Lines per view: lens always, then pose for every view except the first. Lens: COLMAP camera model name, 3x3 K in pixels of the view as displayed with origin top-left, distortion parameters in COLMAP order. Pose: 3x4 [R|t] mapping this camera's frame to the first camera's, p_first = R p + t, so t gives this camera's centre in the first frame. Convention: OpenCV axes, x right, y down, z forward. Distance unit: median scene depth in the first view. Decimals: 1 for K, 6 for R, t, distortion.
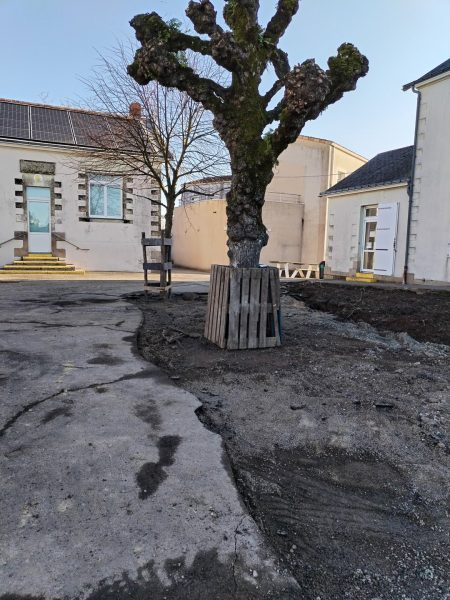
lens RADIAL K [[453.2, 0, 226.0], [0, 453.2, 301.9], [0, 0, 1]] dist [0.005608, 0.013921]
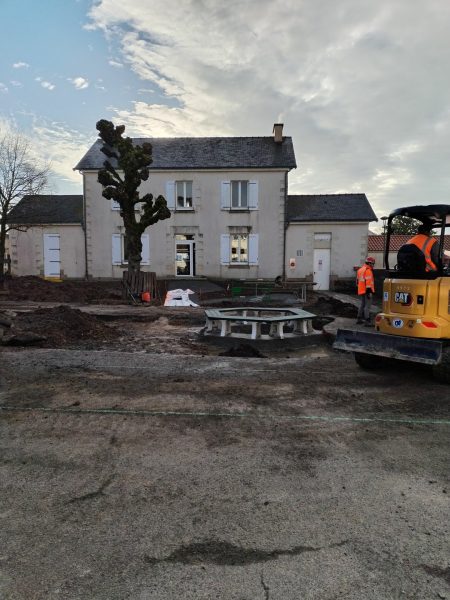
lens RADIAL K [[453.2, 0, 224.6], [0, 453.2, 301.5], [0, 0, 1]] dist [0.005608, 0.013921]
pose [[0.457597, -0.102433, 0.883240, -0.791113], [0.110279, 0.992211, 0.057936, -0.002587], [-0.882295, 0.070891, 0.465329, -0.244301]]
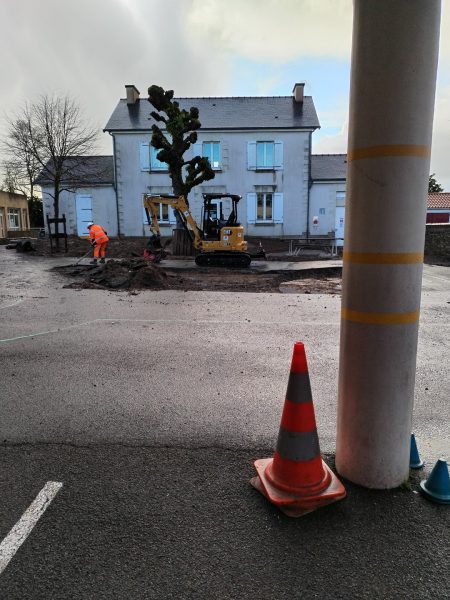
lens RADIAL K [[453.2, 0, 227.3], [0, 453.2, 295.4], [0, 0, 1]] dist [0.005608, 0.013921]
pose [[0.441638, -0.172848, 0.880386, -0.921231], [0.119391, 0.983862, 0.133272, -0.008007], [-0.889214, 0.046252, 0.455147, -0.189578]]
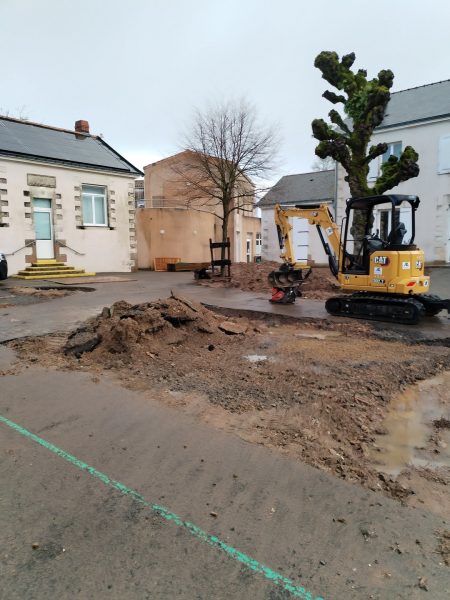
lens RADIAL K [[453.2, 0, 227.9], [0, 453.2, 301.4], [0, 0, 1]] dist [0.005608, 0.013921]
pose [[0.897525, -0.085206, 0.432654, -0.514639], [0.084517, 0.996204, 0.020863, 0.008611], [-0.432789, 0.017841, 0.901319, -0.177099]]
